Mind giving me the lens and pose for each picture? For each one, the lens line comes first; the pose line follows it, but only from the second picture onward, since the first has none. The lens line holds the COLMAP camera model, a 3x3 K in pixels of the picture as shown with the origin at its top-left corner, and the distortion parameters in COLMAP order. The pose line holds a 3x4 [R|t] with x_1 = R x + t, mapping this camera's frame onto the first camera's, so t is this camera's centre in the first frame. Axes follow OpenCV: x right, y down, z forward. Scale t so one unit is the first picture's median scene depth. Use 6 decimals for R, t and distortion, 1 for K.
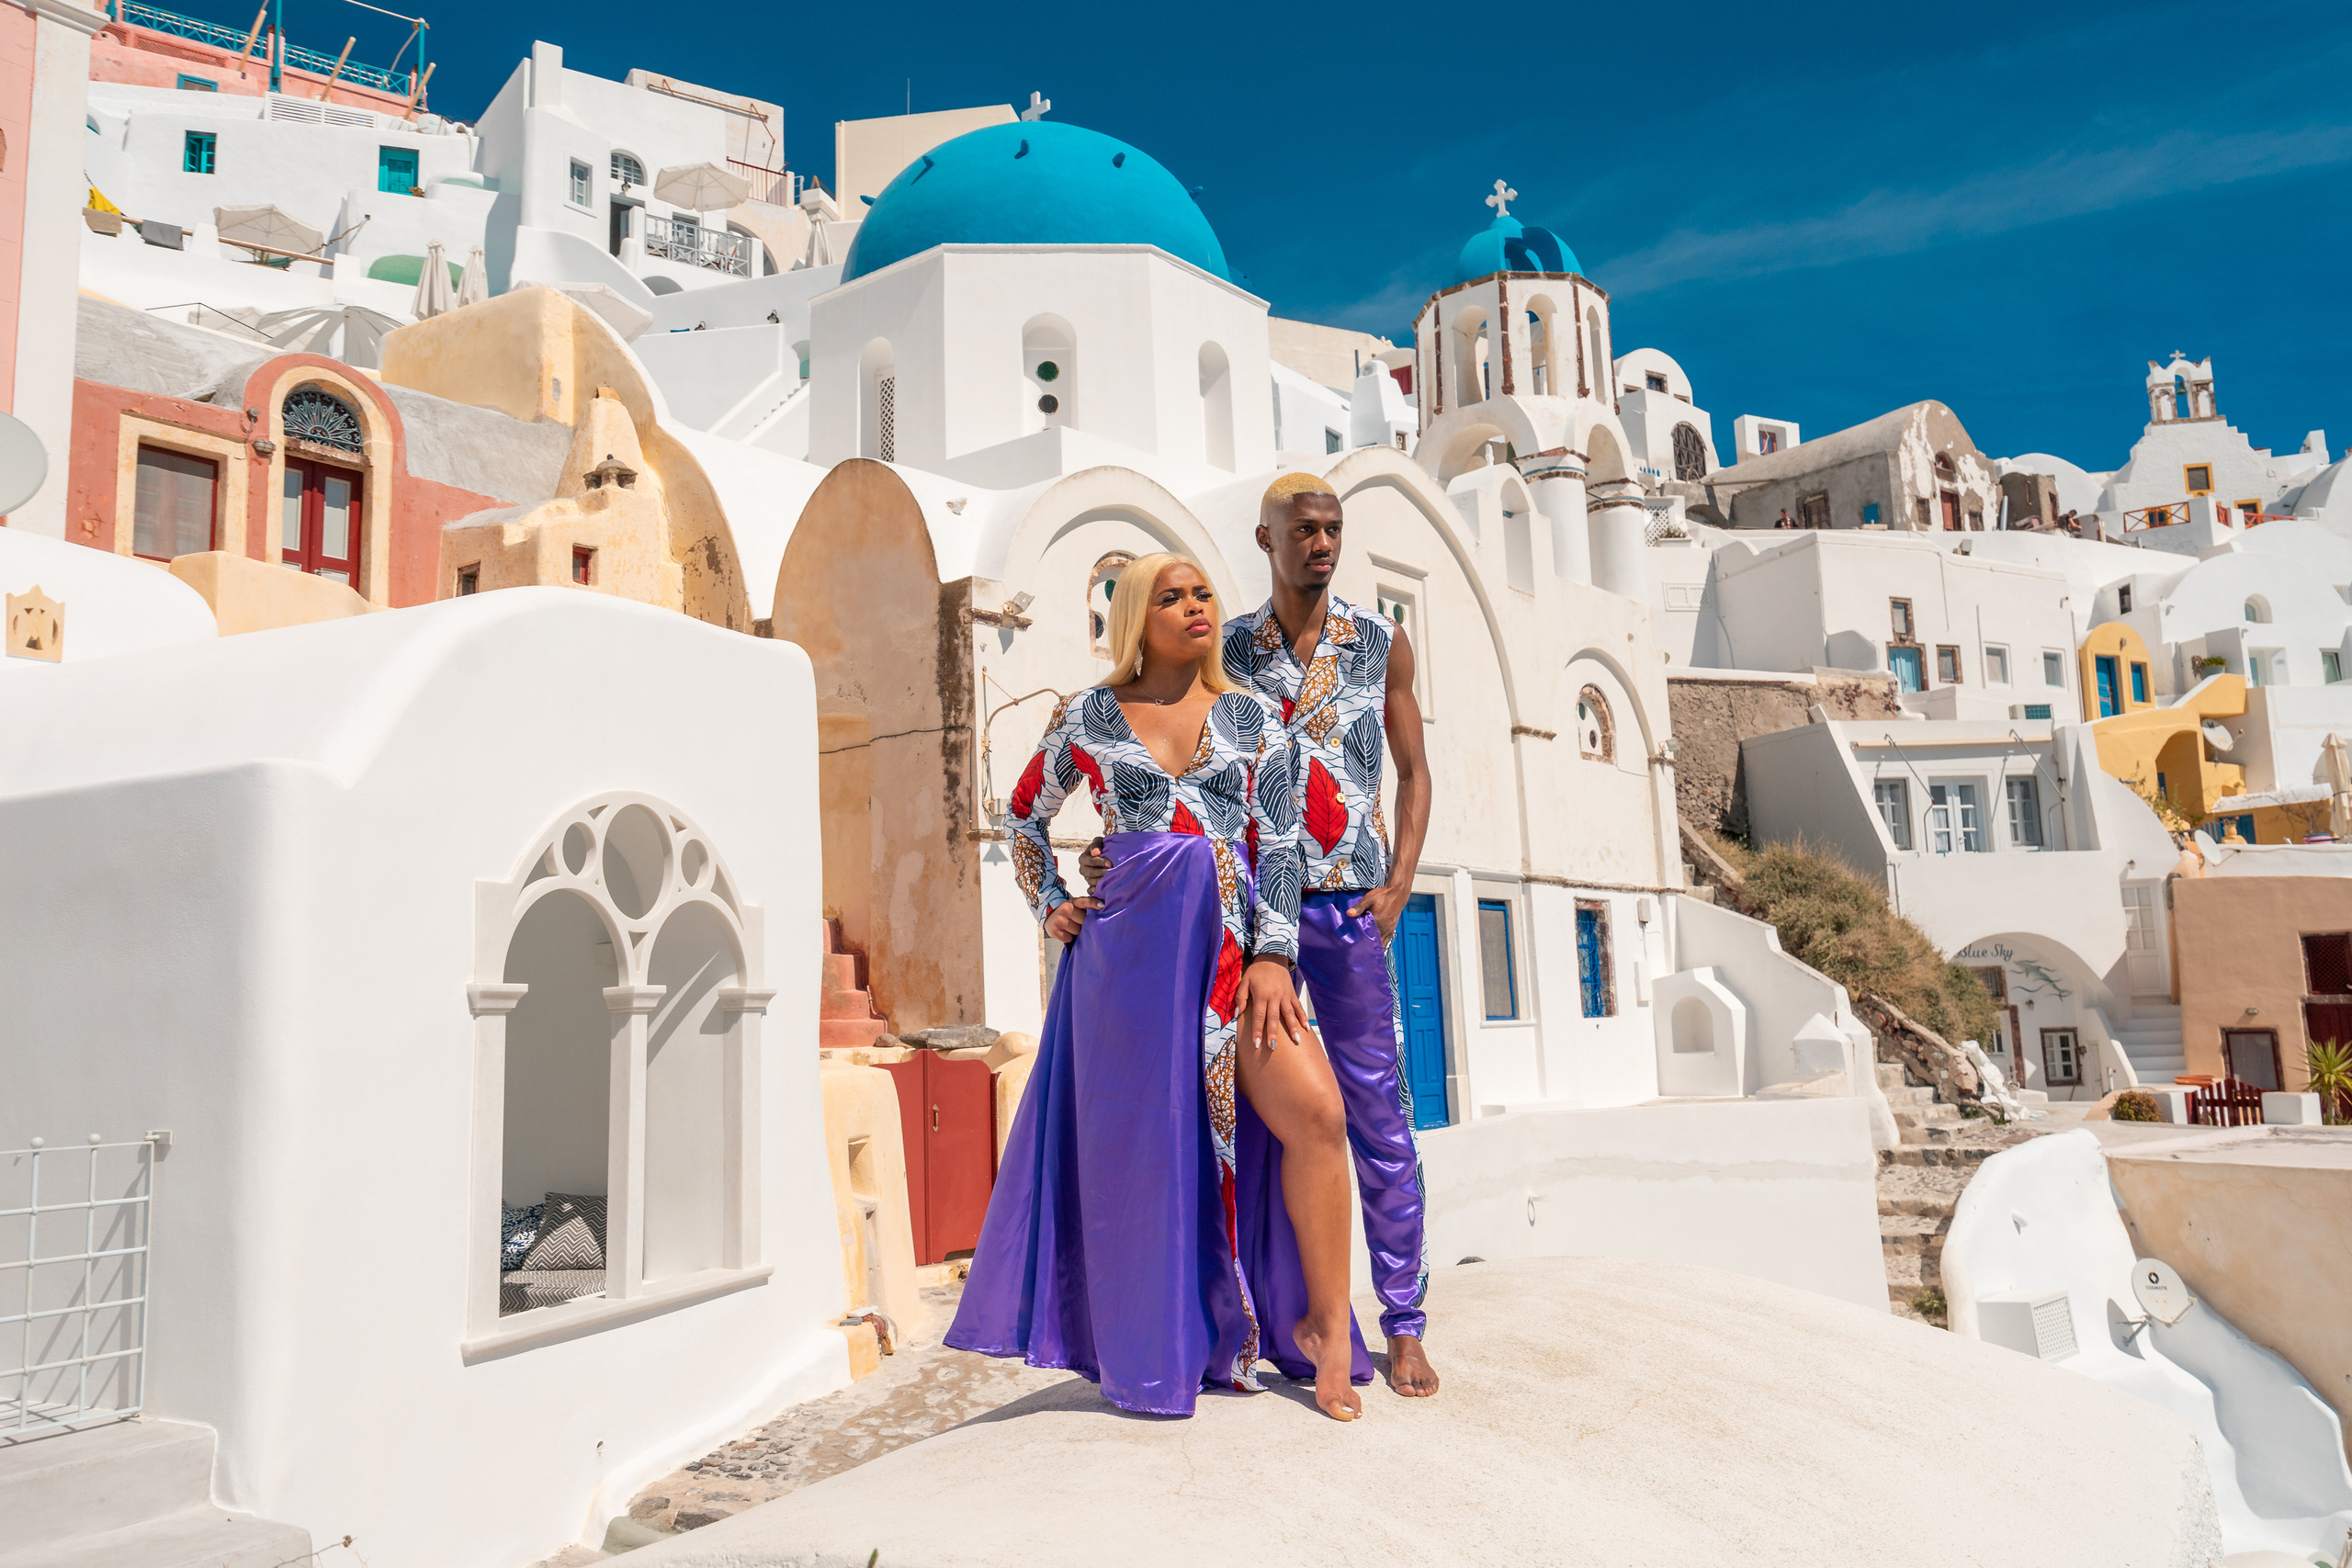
lens RADIAL K [[1813.2, 0, 1135.1], [0, 1813.2, 761.5], [0, 0, 1]] dist [0.022856, -0.000853]
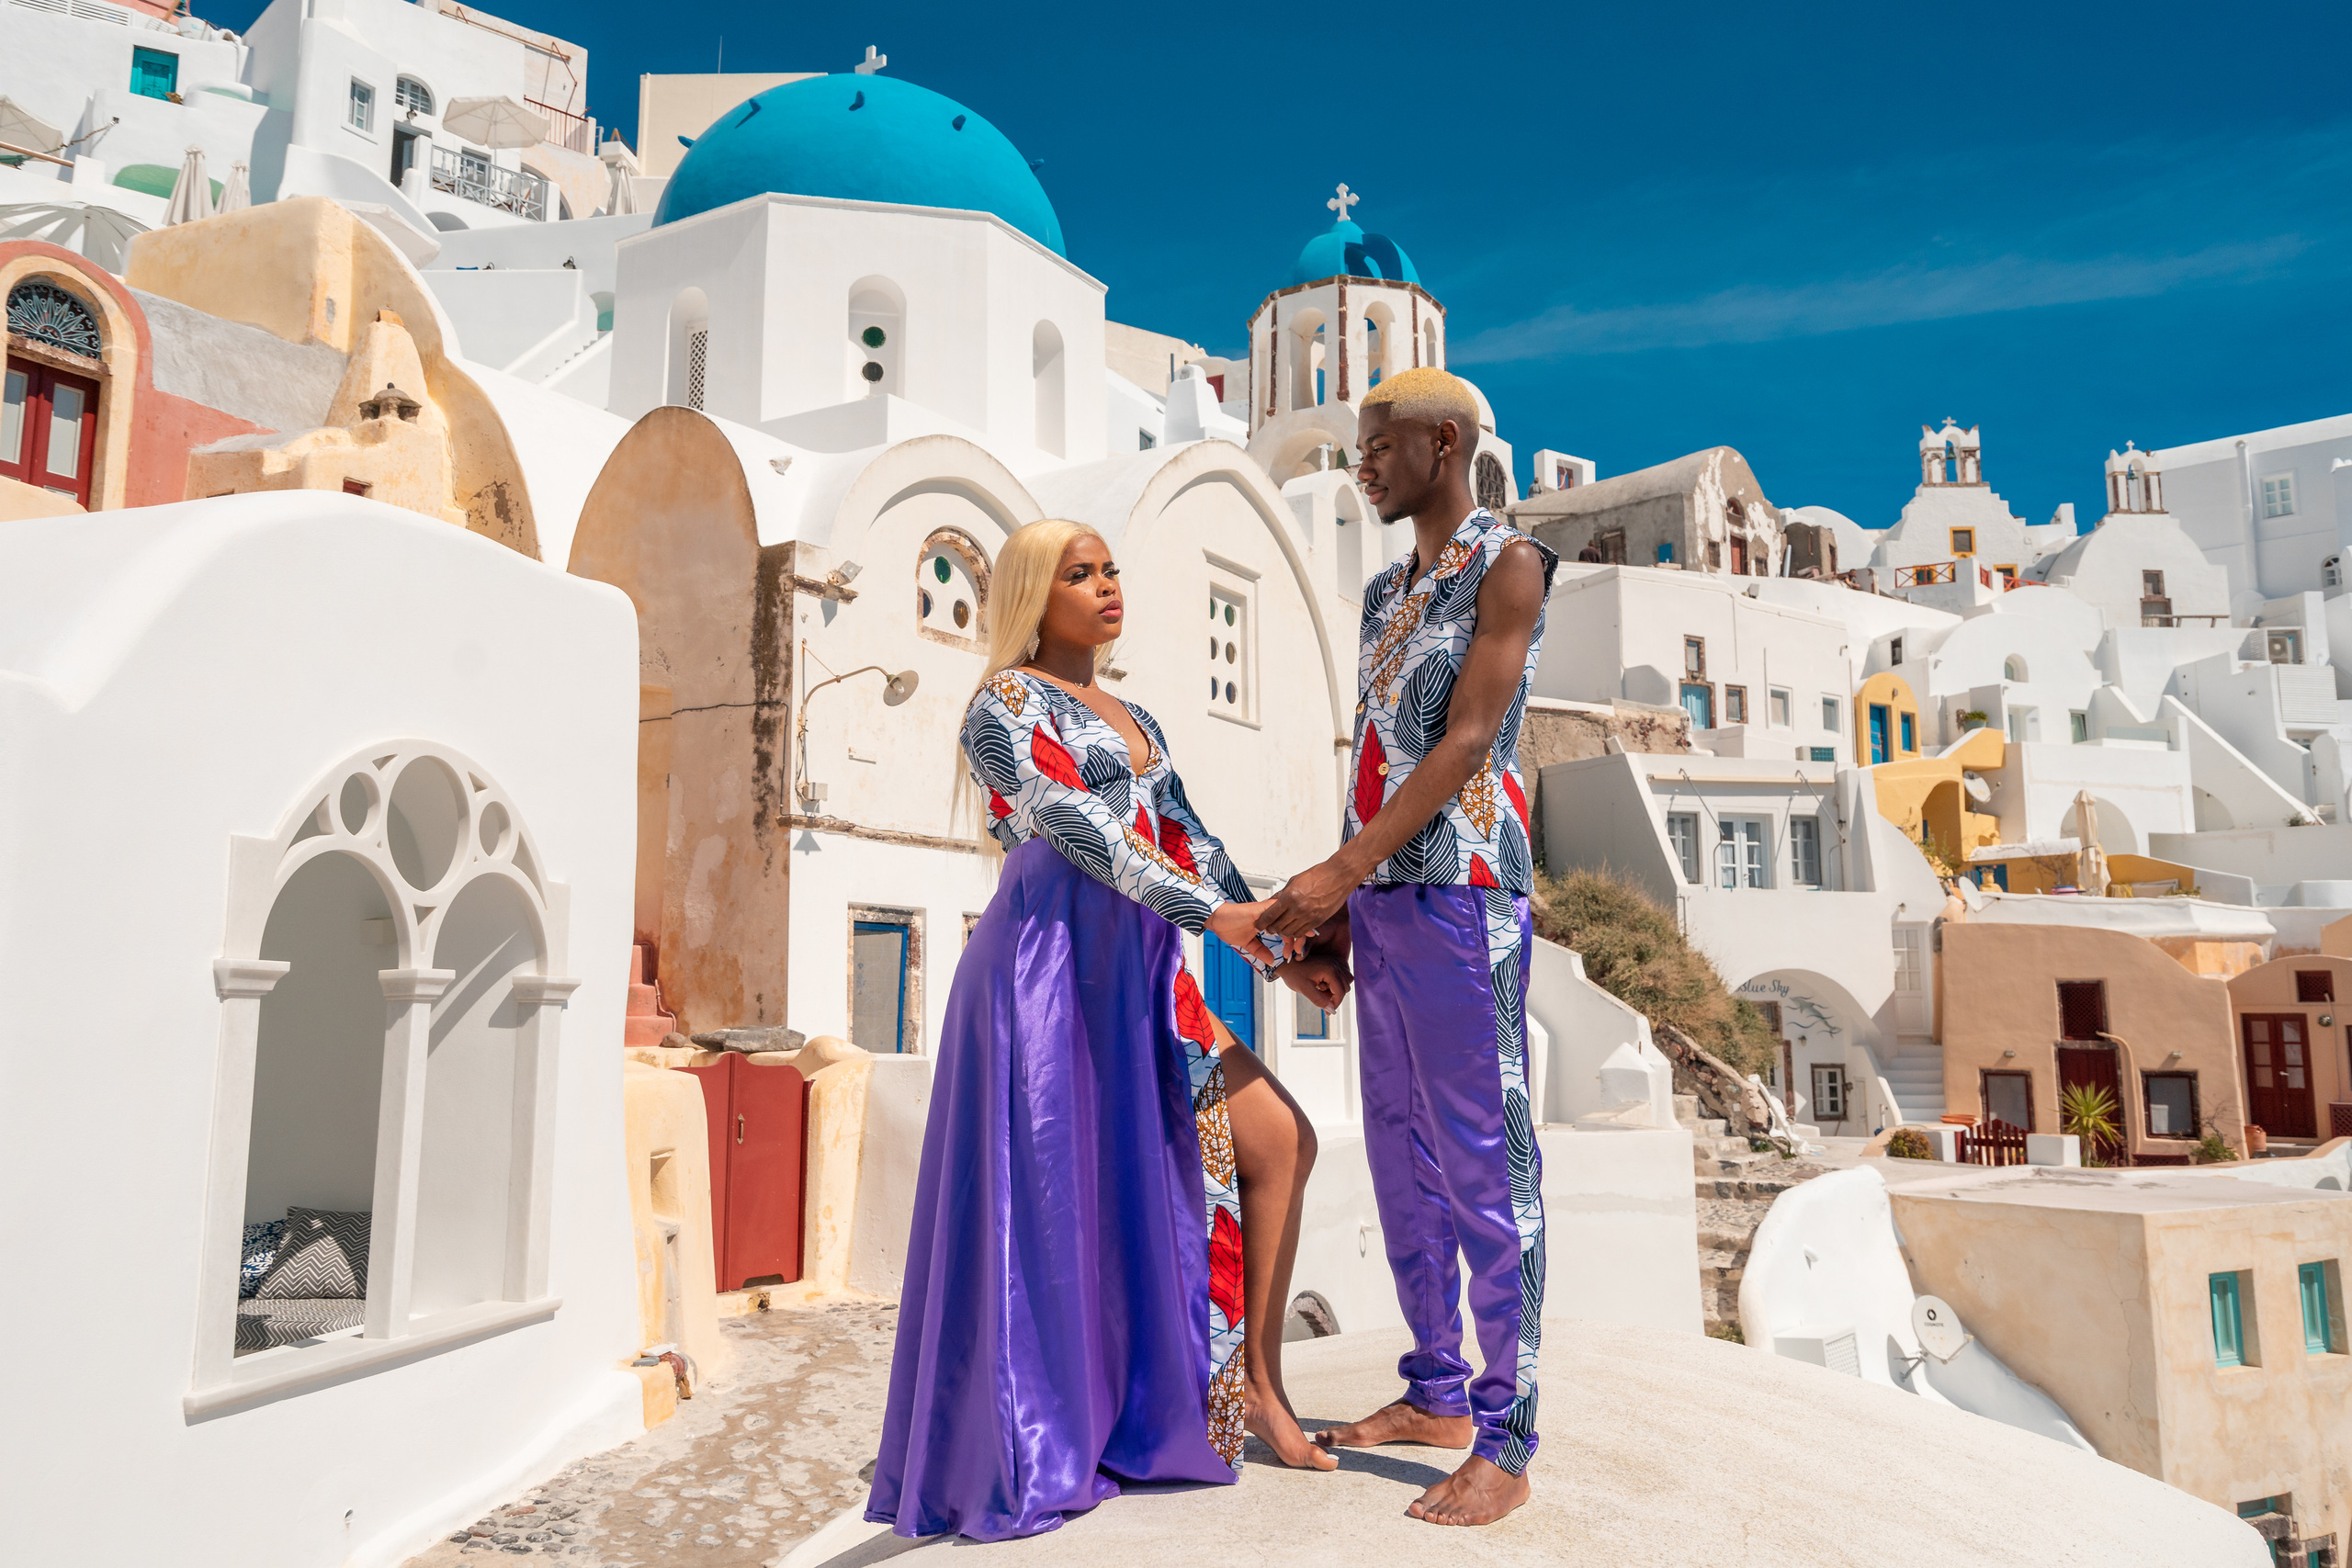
lens RADIAL K [[1810.3, 0, 1119.5], [0, 1810.3, 767.4], [0, 0, 1]] dist [0.023249, -0.007913]
pose [[0.991528, 0.051170, 0.119393, -0.021444], [-0.050966, 0.998689, -0.004762, 0.006341], [-0.119480, -0.001363, 0.992836, 0.044914]]
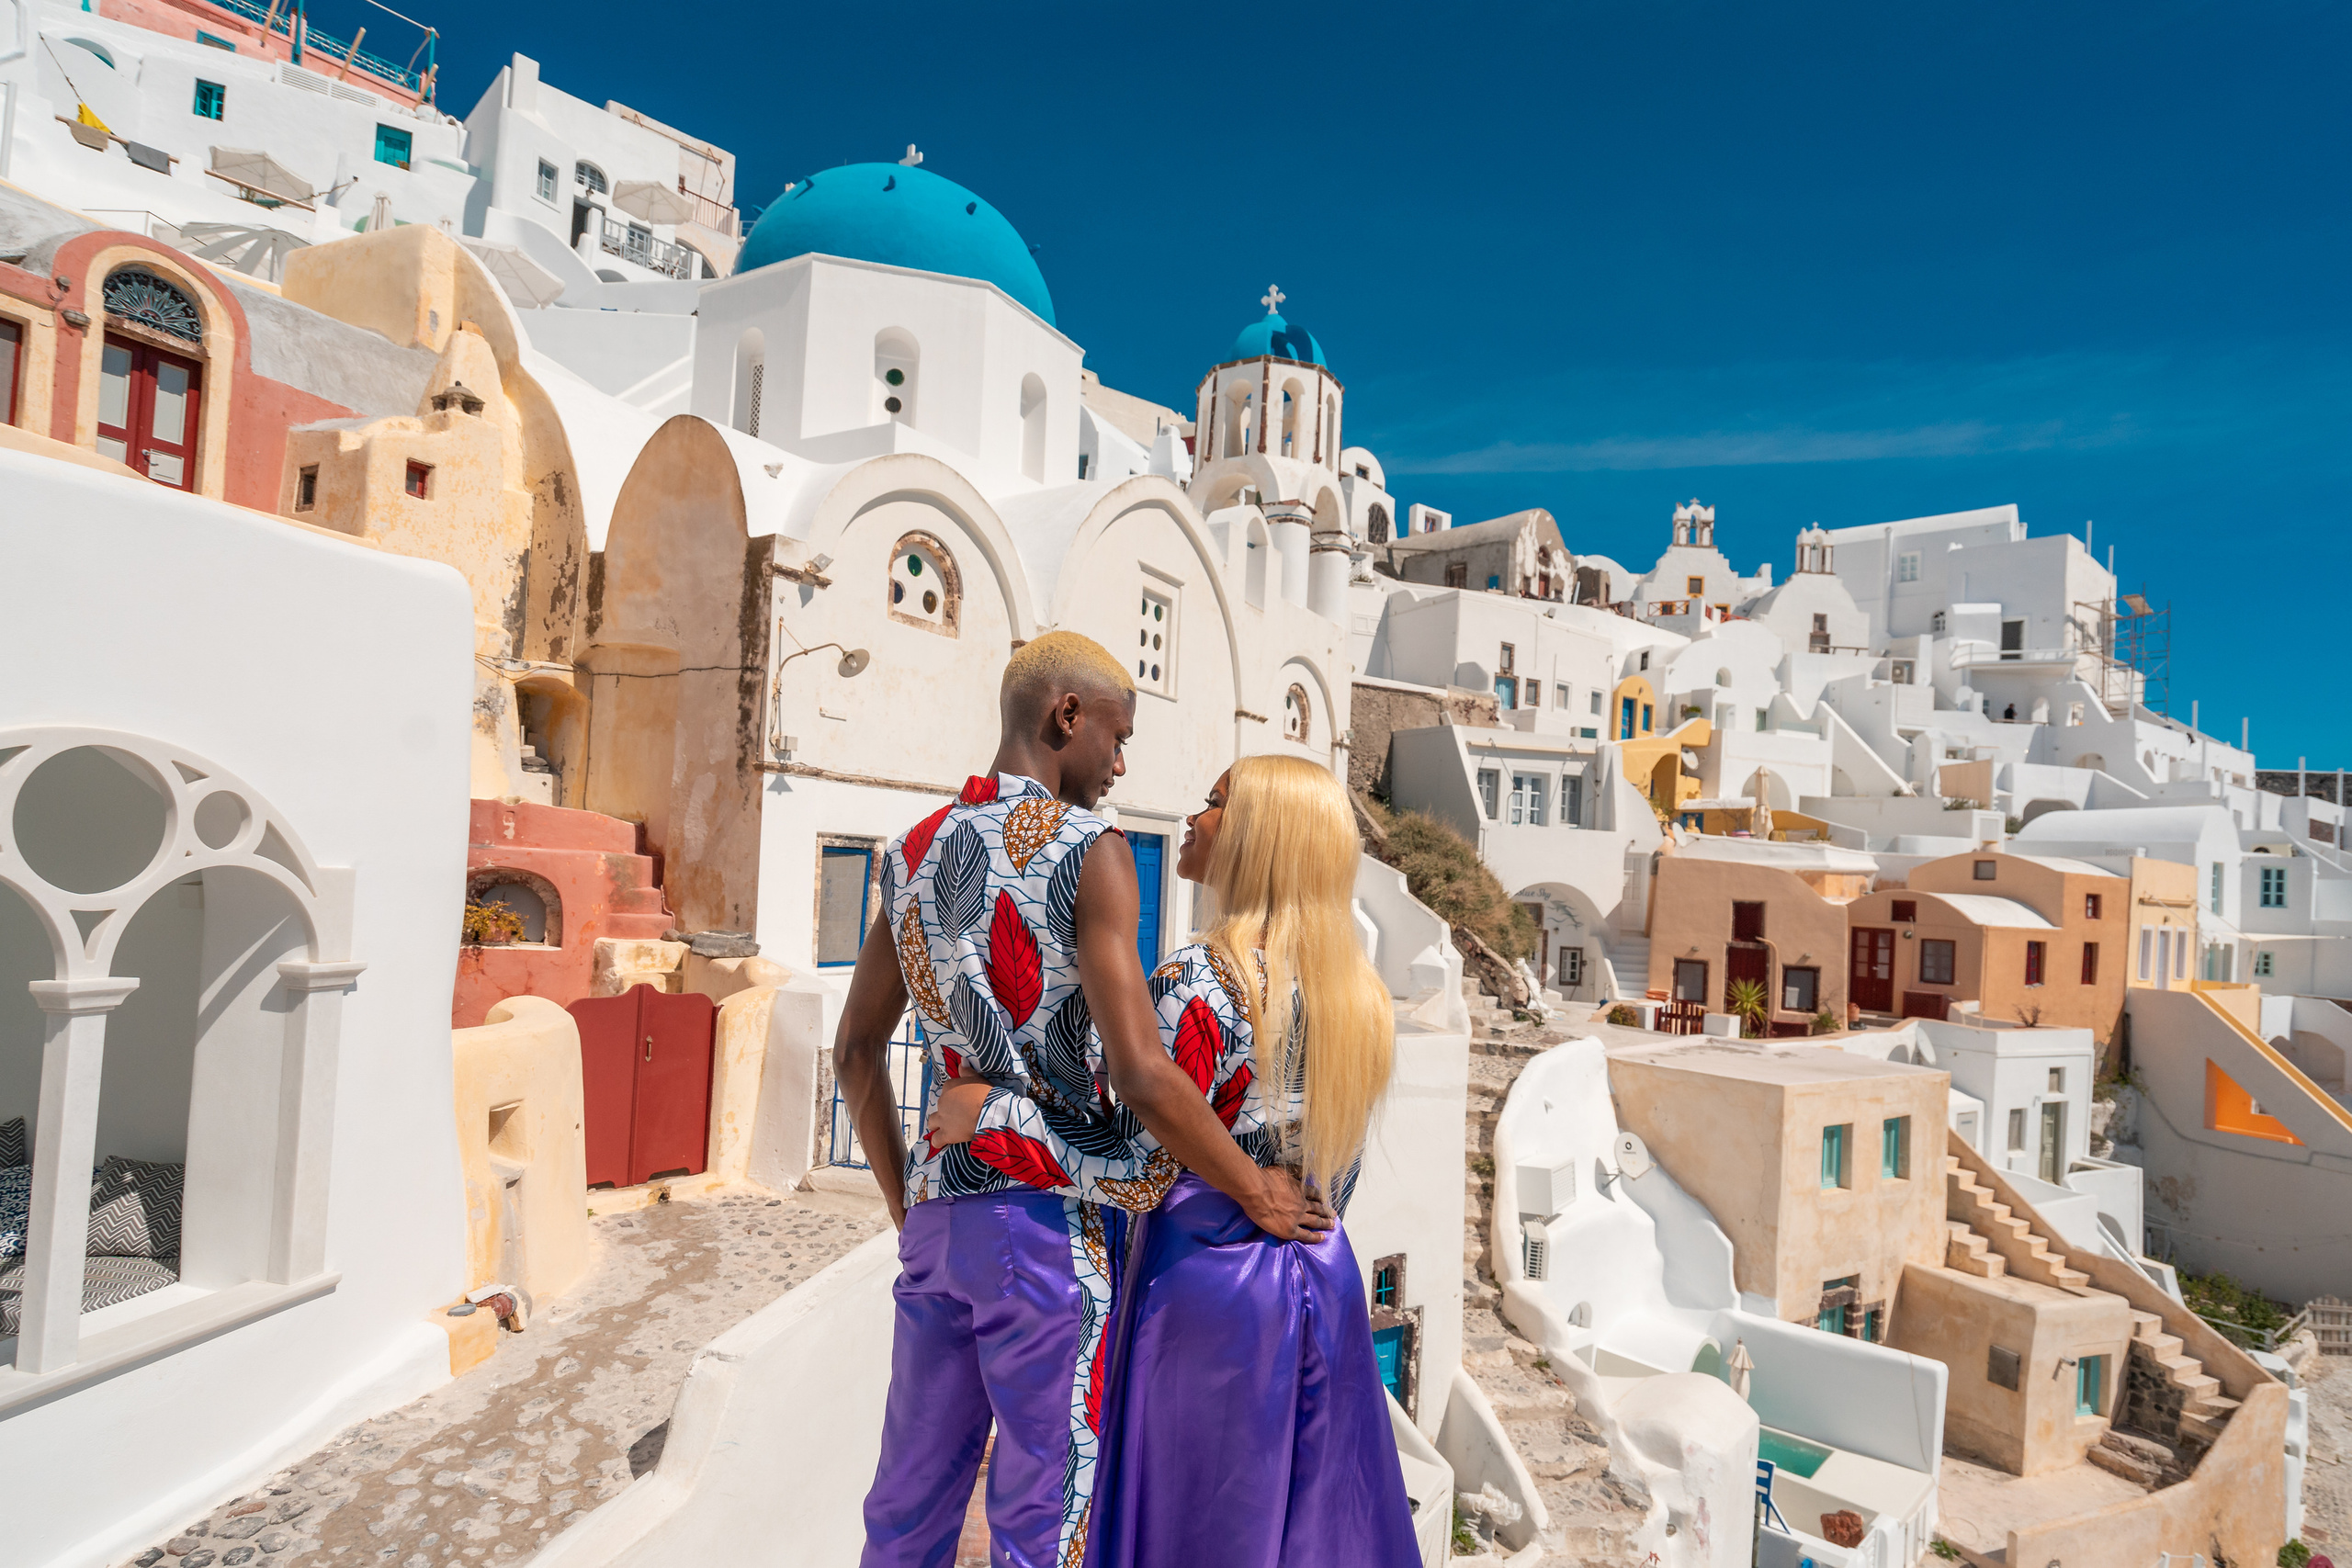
lens RADIAL K [[1148.5, 0, 1176.8], [0, 1148.5, 833.6], [0, 0, 1]] dist [0.003319, 0.001729]
pose [[0.983171, 0.087012, 0.160636, 0.038268], [-0.105146, 0.988568, 0.108066, -0.015491], [-0.149397, -0.123137, 0.981080, 0.172627]]
